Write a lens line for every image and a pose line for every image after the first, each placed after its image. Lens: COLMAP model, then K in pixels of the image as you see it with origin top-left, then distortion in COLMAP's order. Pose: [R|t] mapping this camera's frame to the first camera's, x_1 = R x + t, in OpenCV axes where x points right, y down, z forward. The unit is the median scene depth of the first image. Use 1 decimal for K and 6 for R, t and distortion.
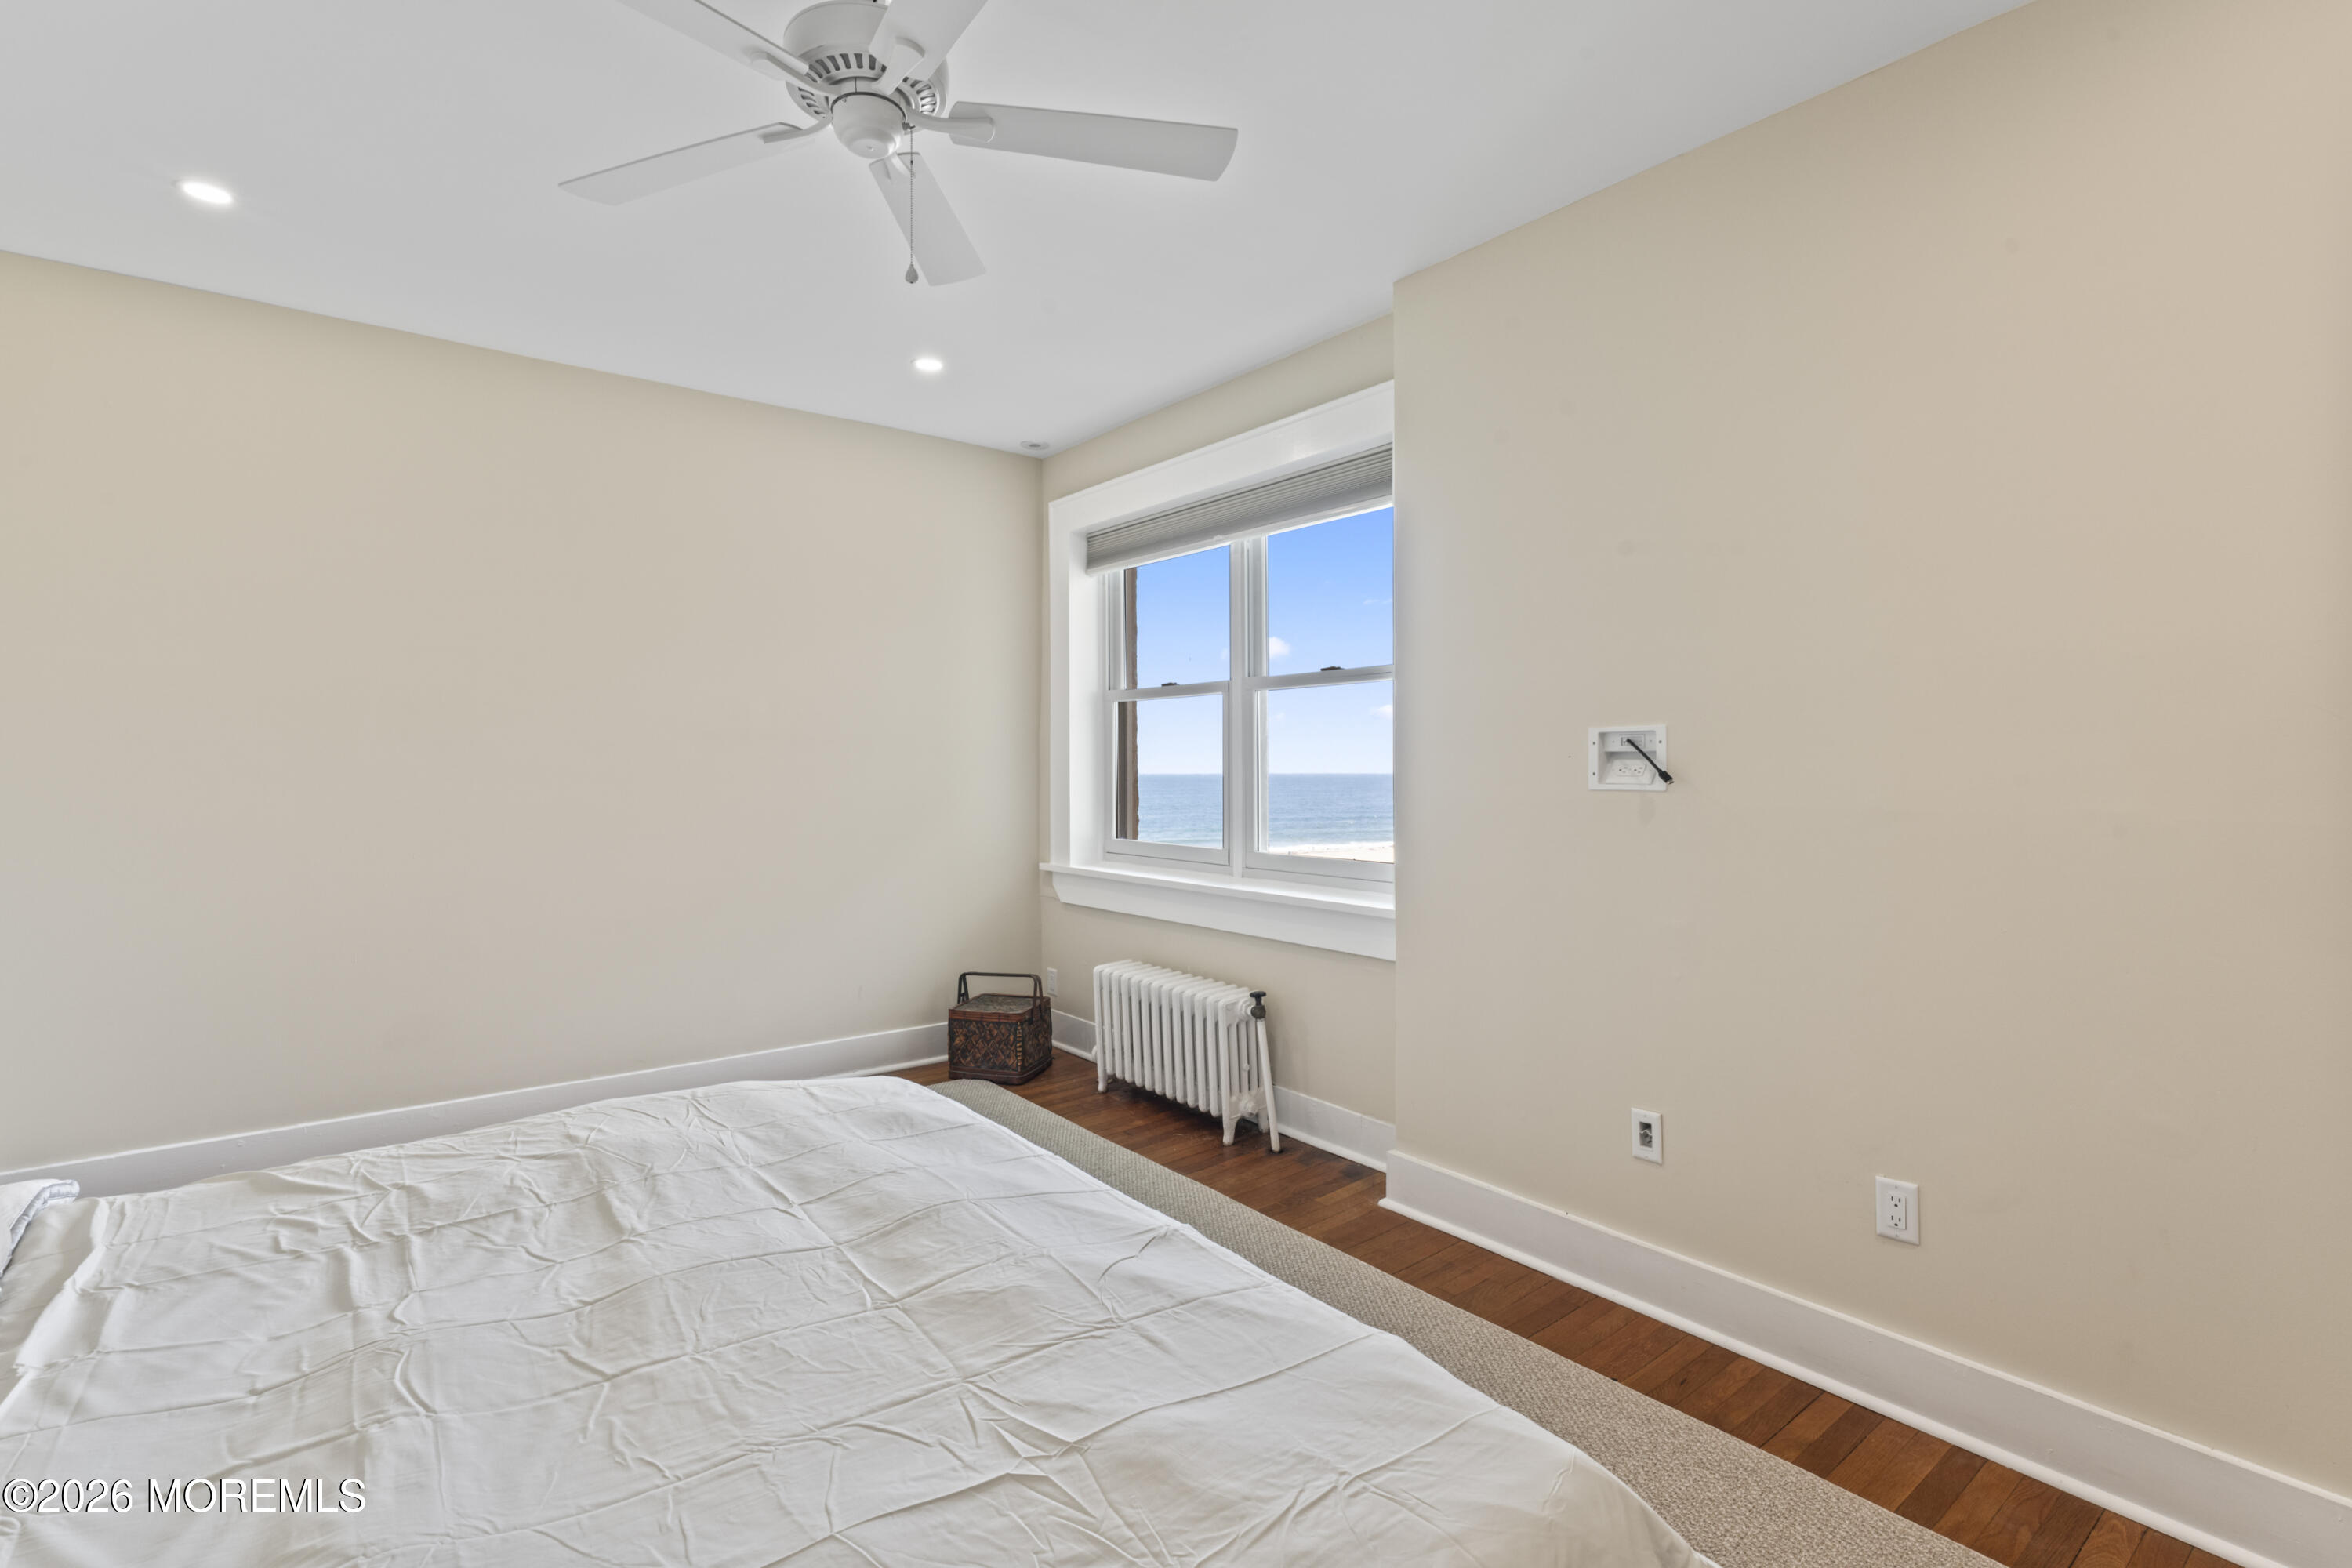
lens RADIAL K [[1090.9, 0, 1195.5], [0, 1090.9, 771.4], [0, 0, 1]] dist [0.001488, 0.000078]
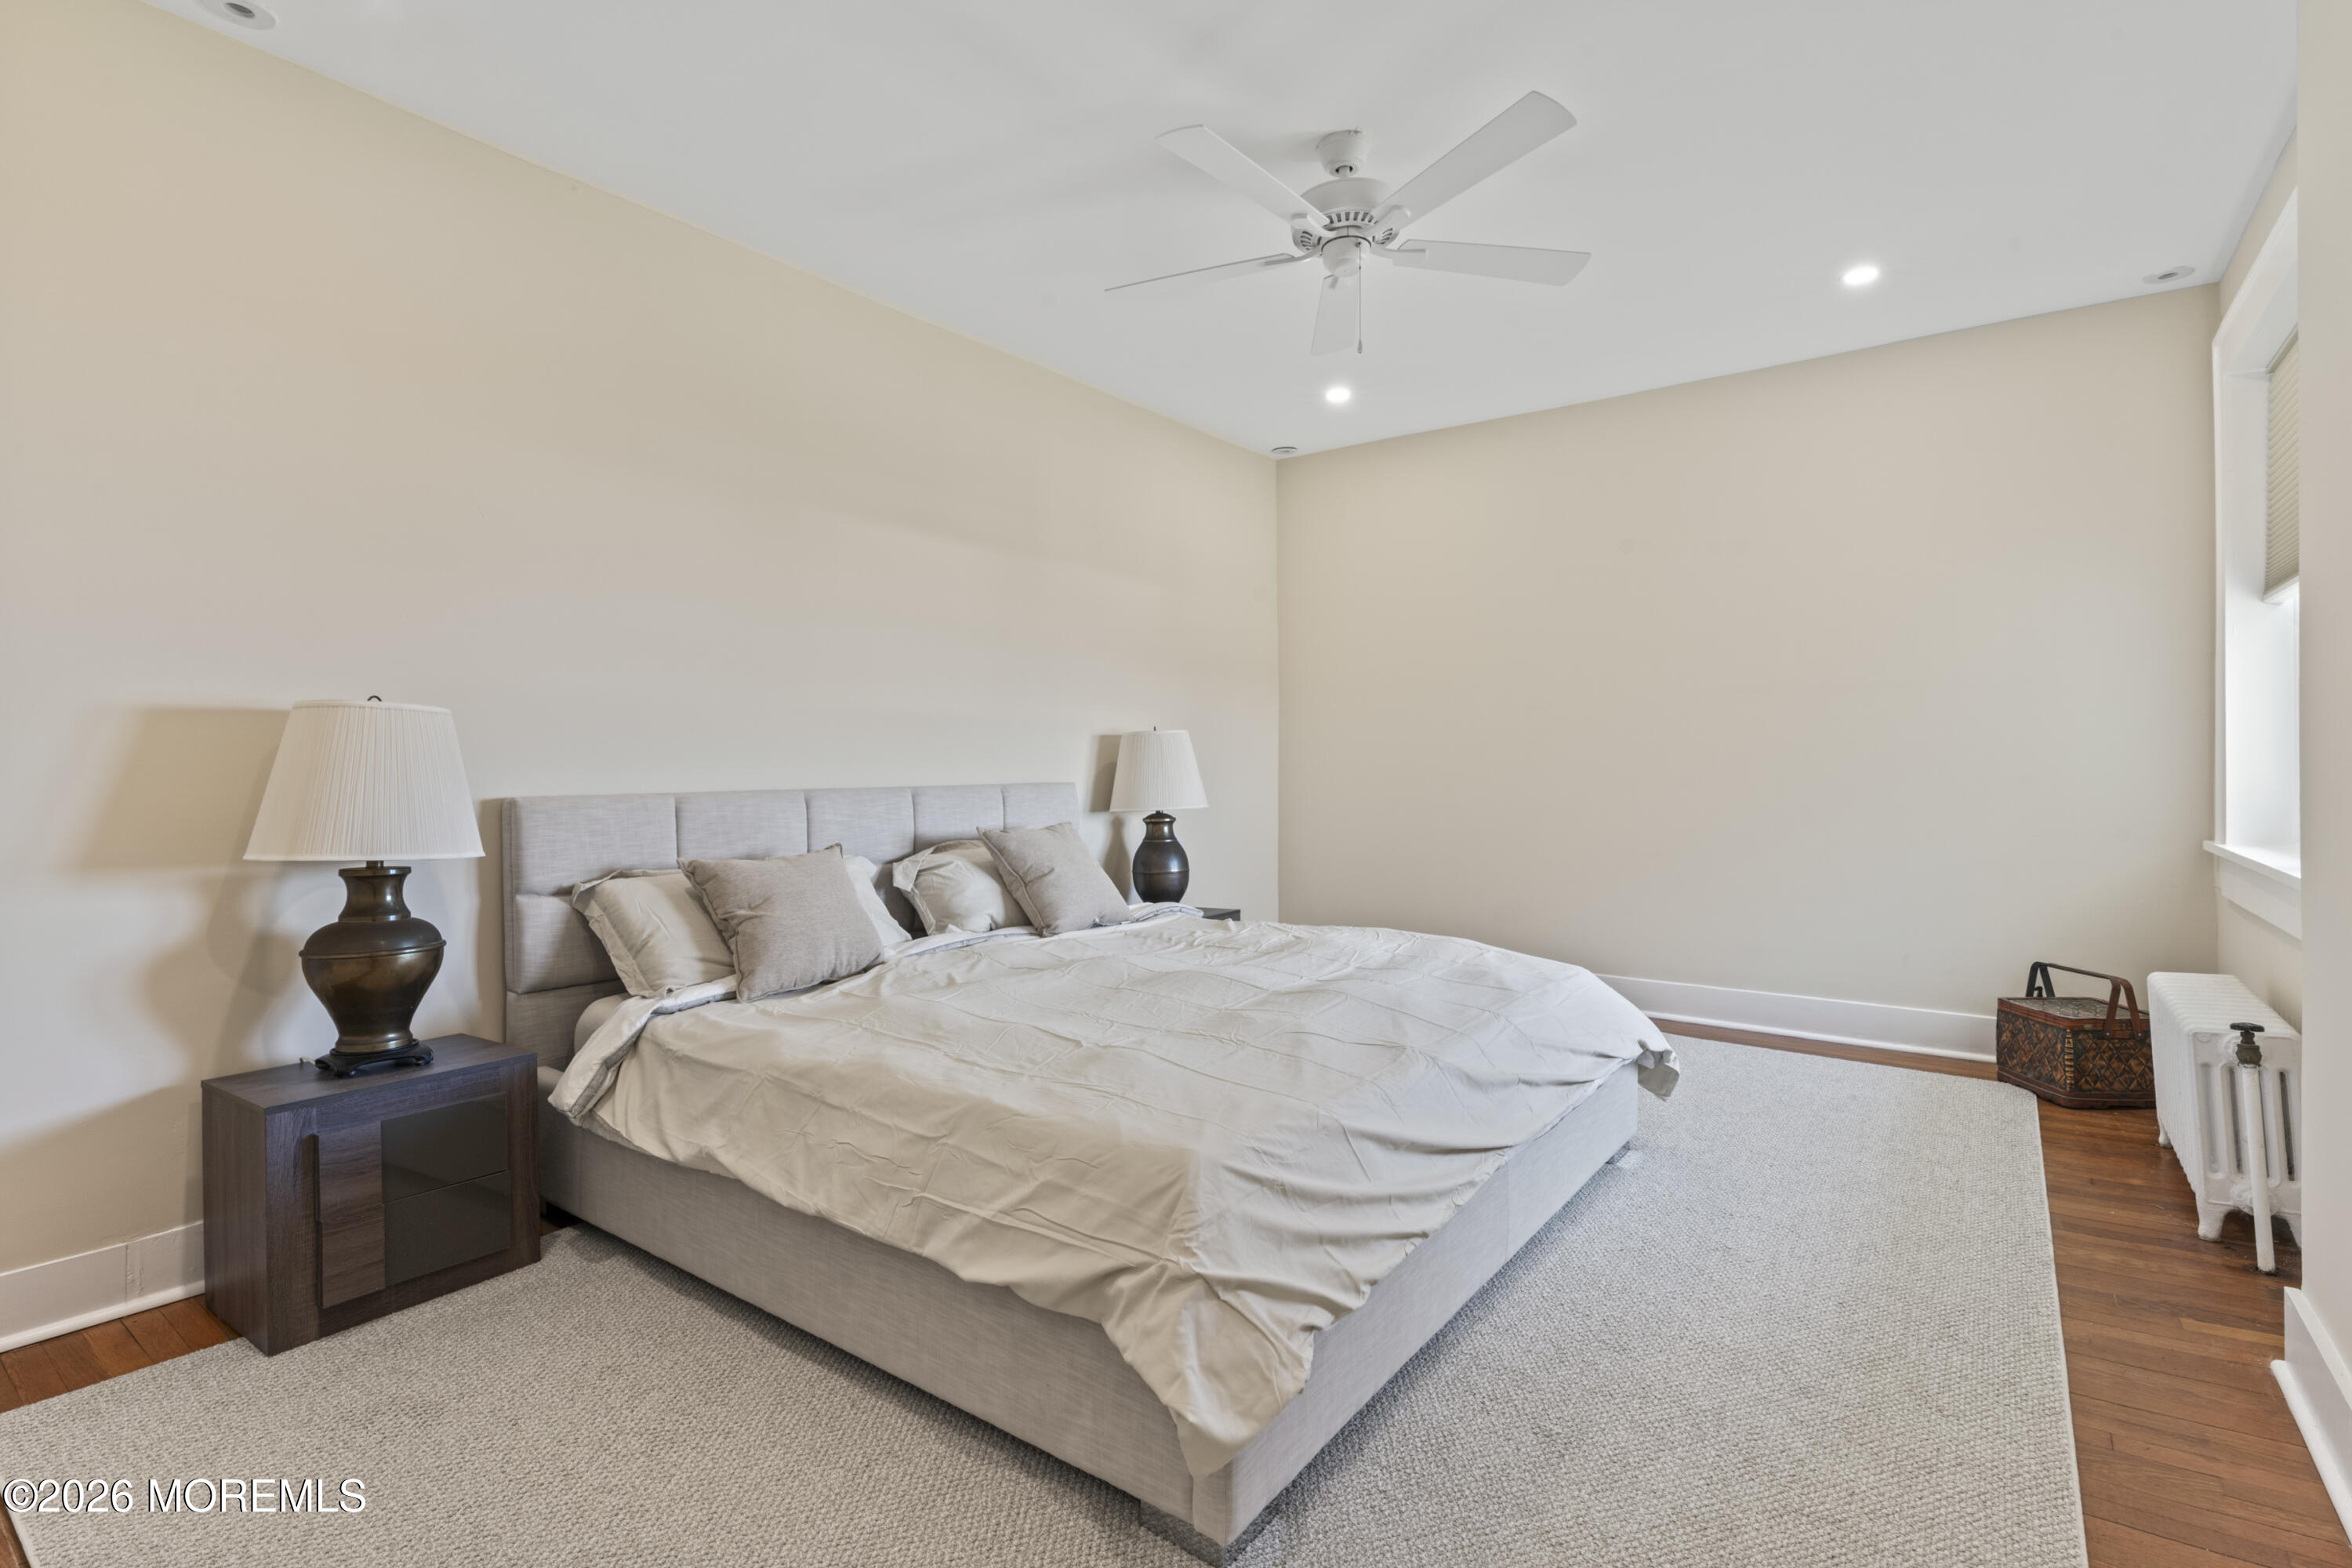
lens RADIAL K [[1090.9, 0, 1195.5], [0, 1090.9, 771.4], [0, 0, 1]] dist [0.001488, 0.000078]
pose [[0.253223, 0.000224, -0.967408, 0.445350], [-0.000142, 1.000000, 0.000194, 0.041547], [0.967408, 0.000088, 0.253223, 0.181092]]
